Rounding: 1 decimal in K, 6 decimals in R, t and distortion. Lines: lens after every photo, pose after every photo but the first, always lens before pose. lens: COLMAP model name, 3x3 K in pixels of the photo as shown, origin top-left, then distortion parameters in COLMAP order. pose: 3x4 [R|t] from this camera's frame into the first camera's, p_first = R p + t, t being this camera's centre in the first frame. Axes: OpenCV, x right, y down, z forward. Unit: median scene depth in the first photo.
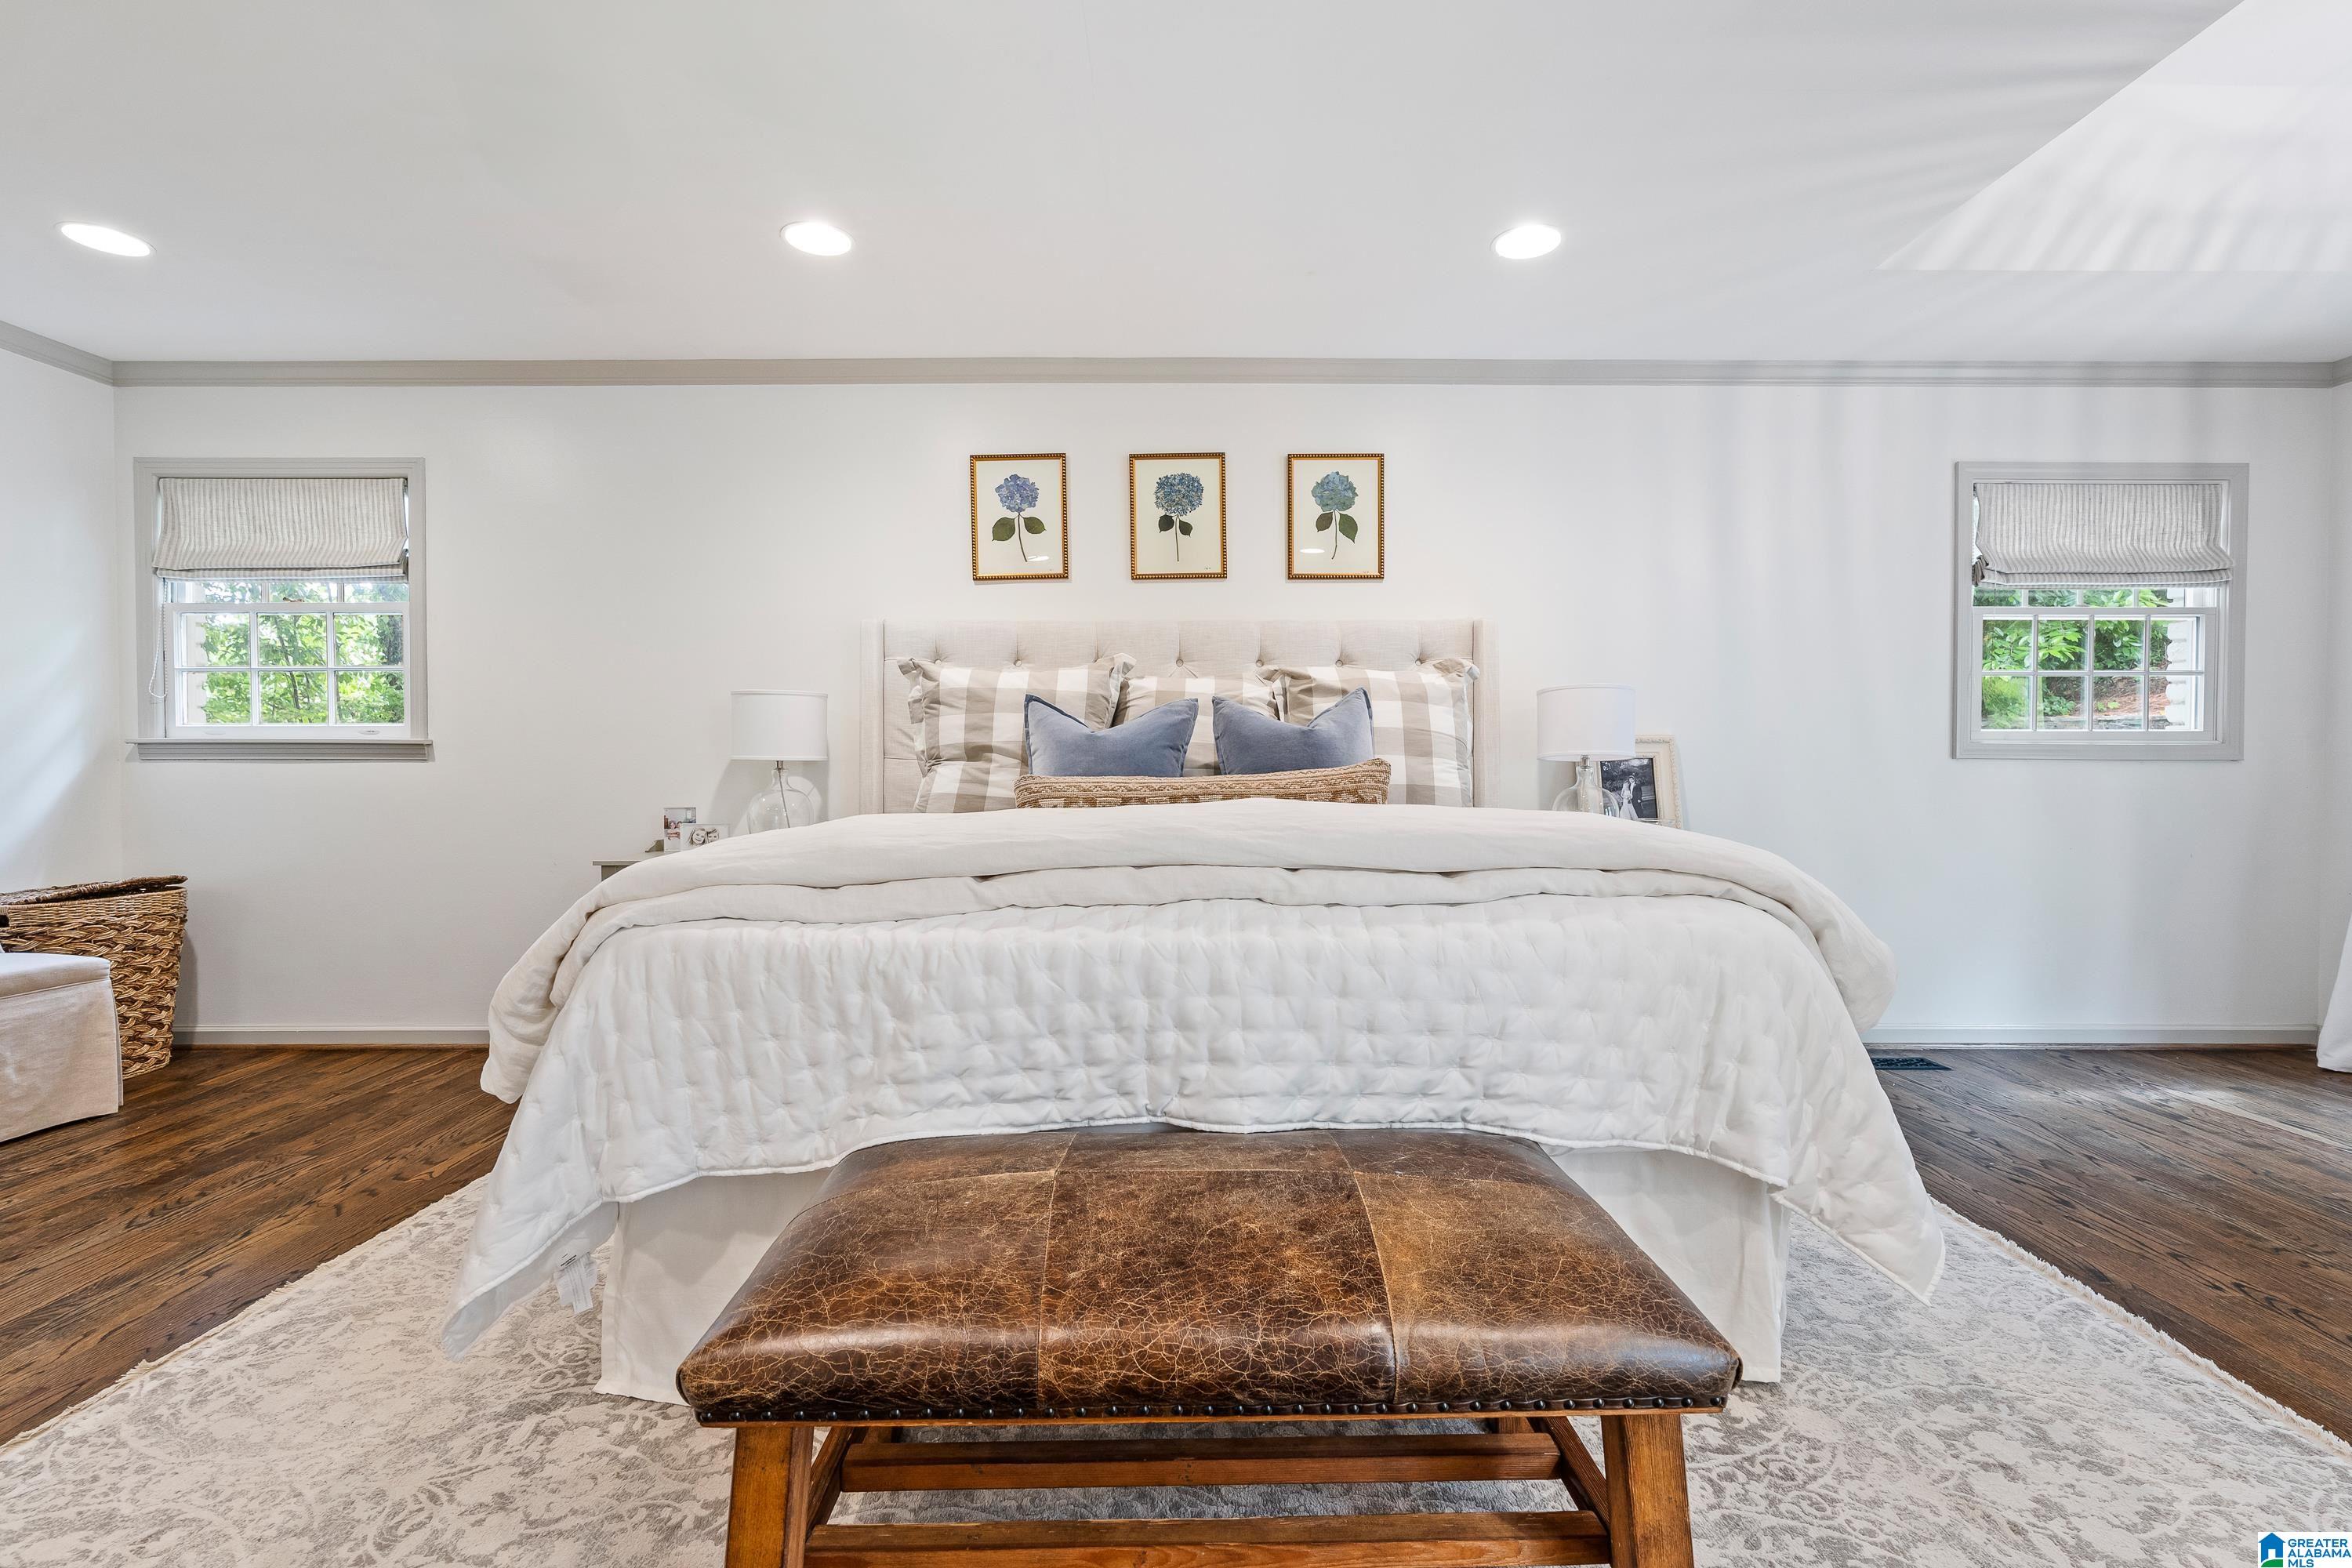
lens RADIAL K [[1068.6, 0, 1177.6], [0, 1068.6, 791.2], [0, 0, 1]] dist [-0.009819, 0.002608]
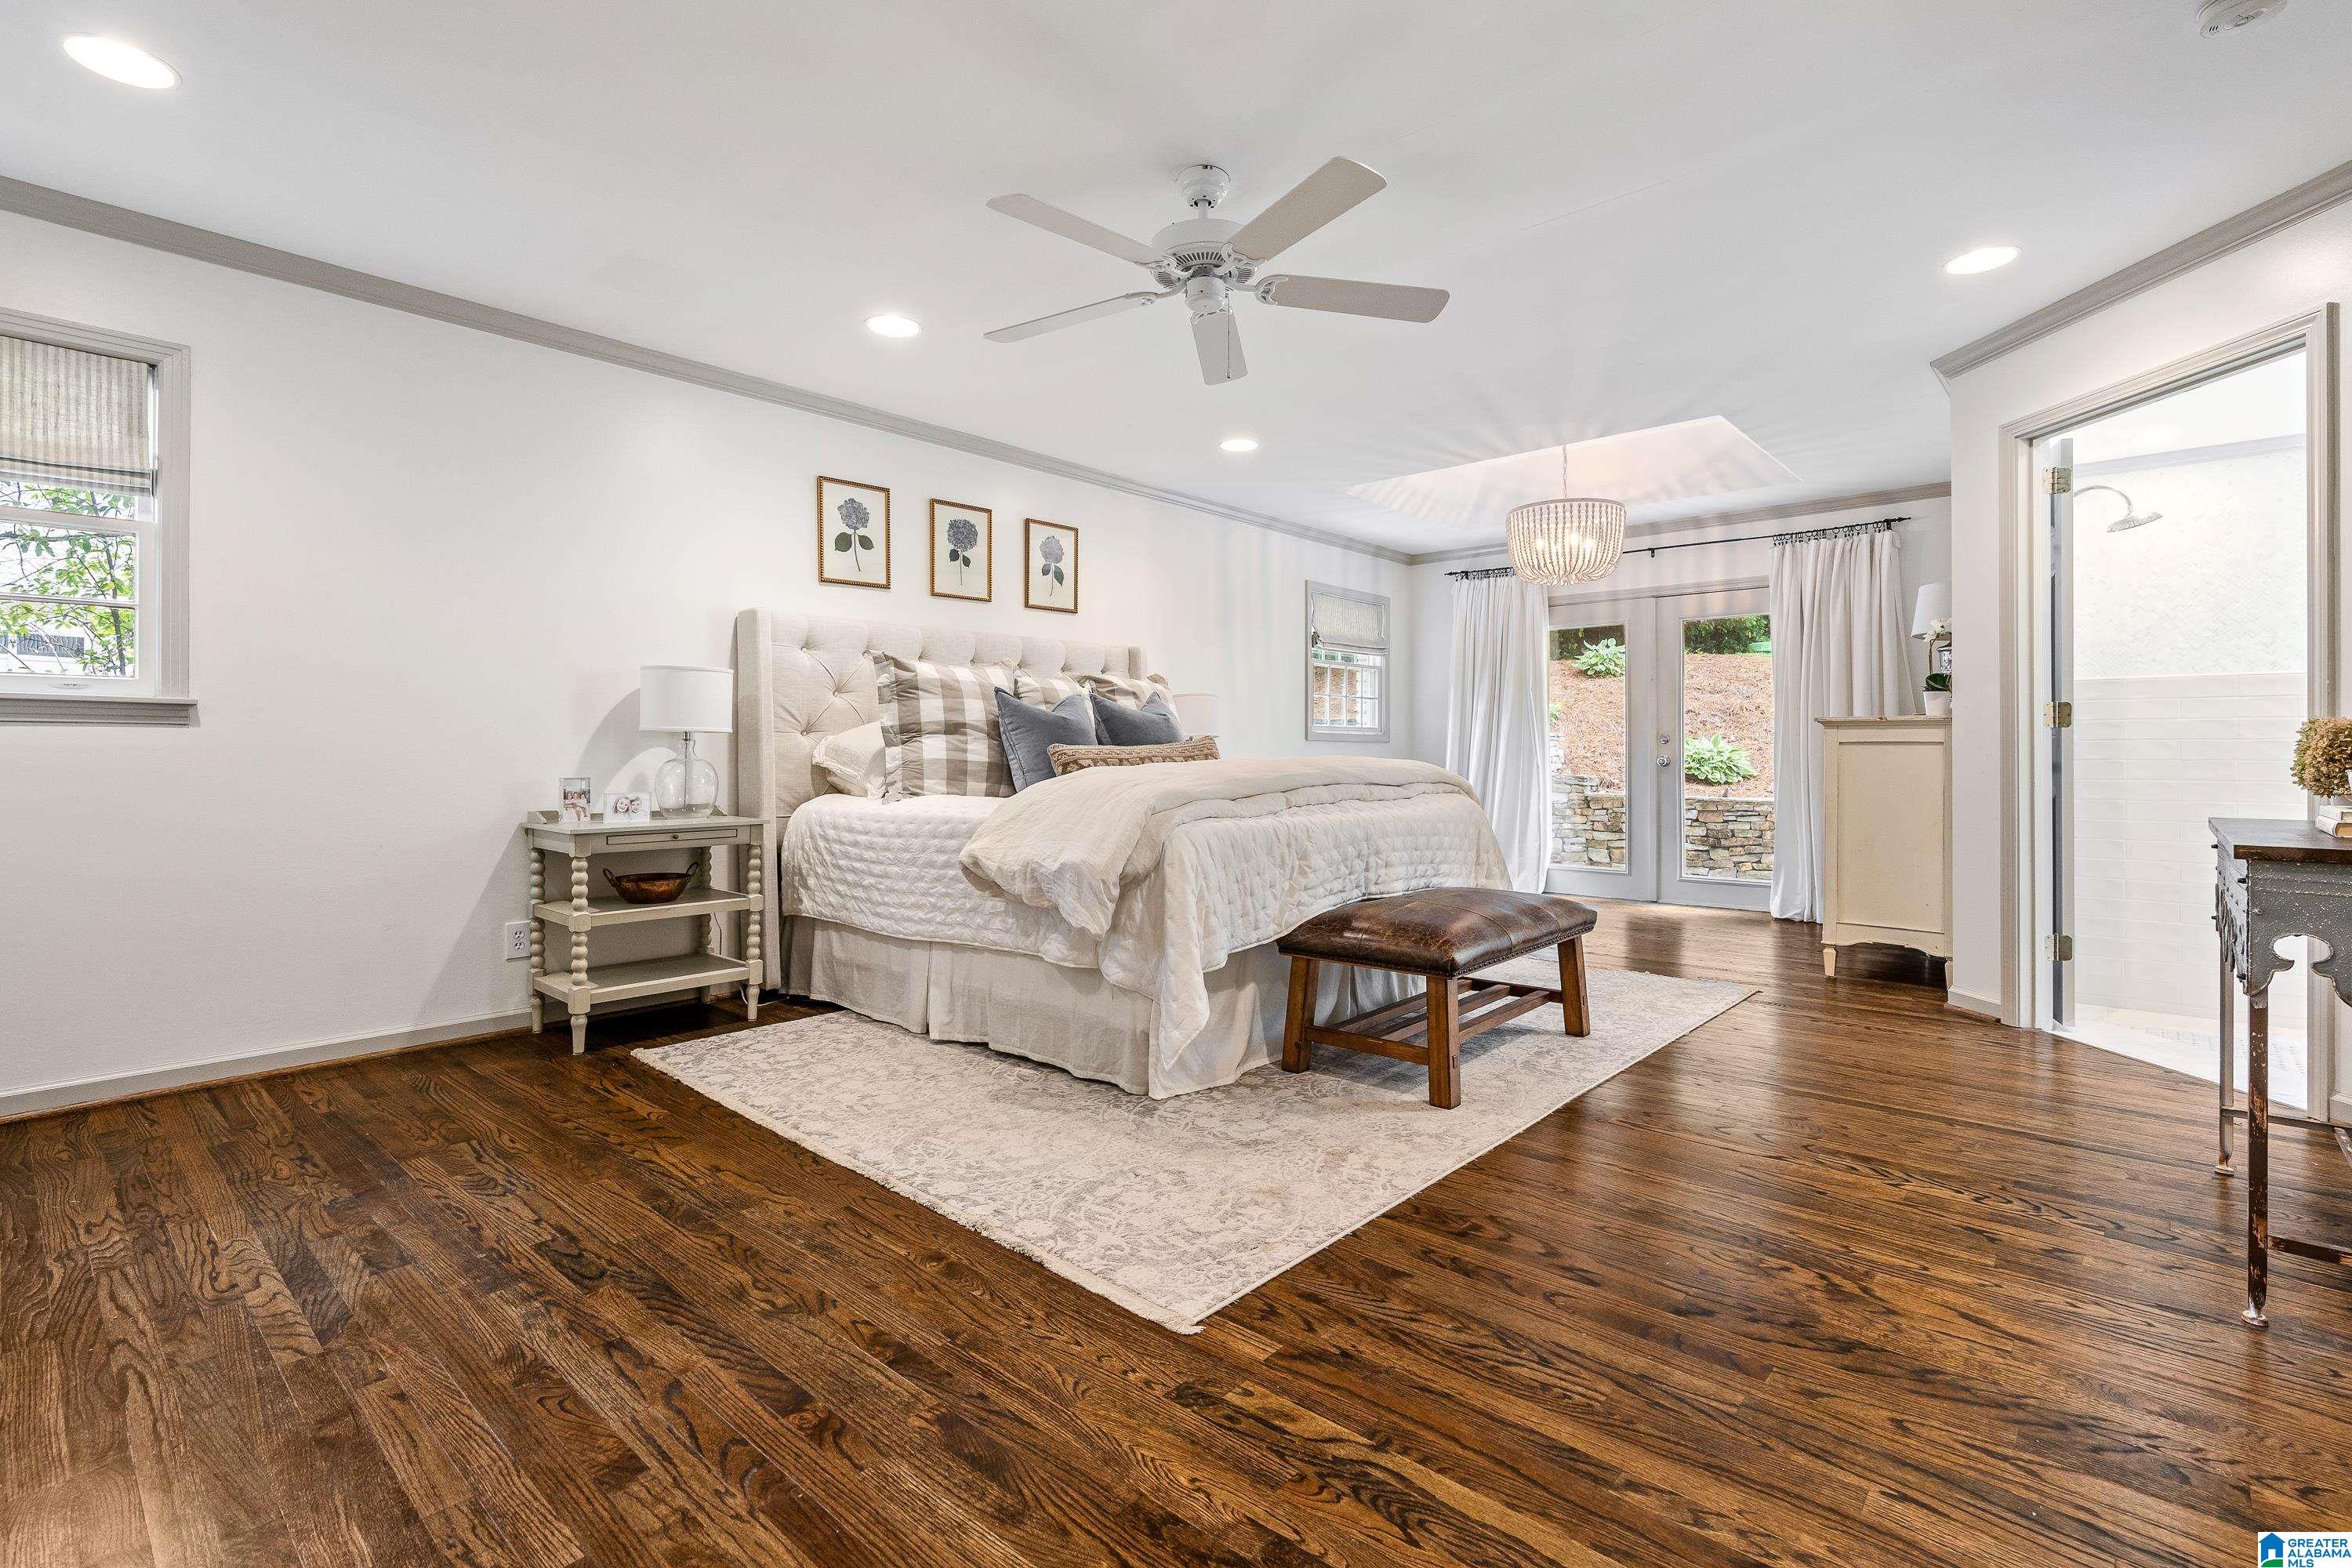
lens RADIAL K [[1068.6, 0, 1190.2], [0, 1068.6, 759.0], [0, 0, 1]] dist [-0.009819, 0.002608]
pose [[0.667361, -0.003834, 0.744725, -0.798992], [0.014500, 0.999864, -0.007846, 0.013950], [-0.744594, 0.016035, 0.667326, -0.088221]]
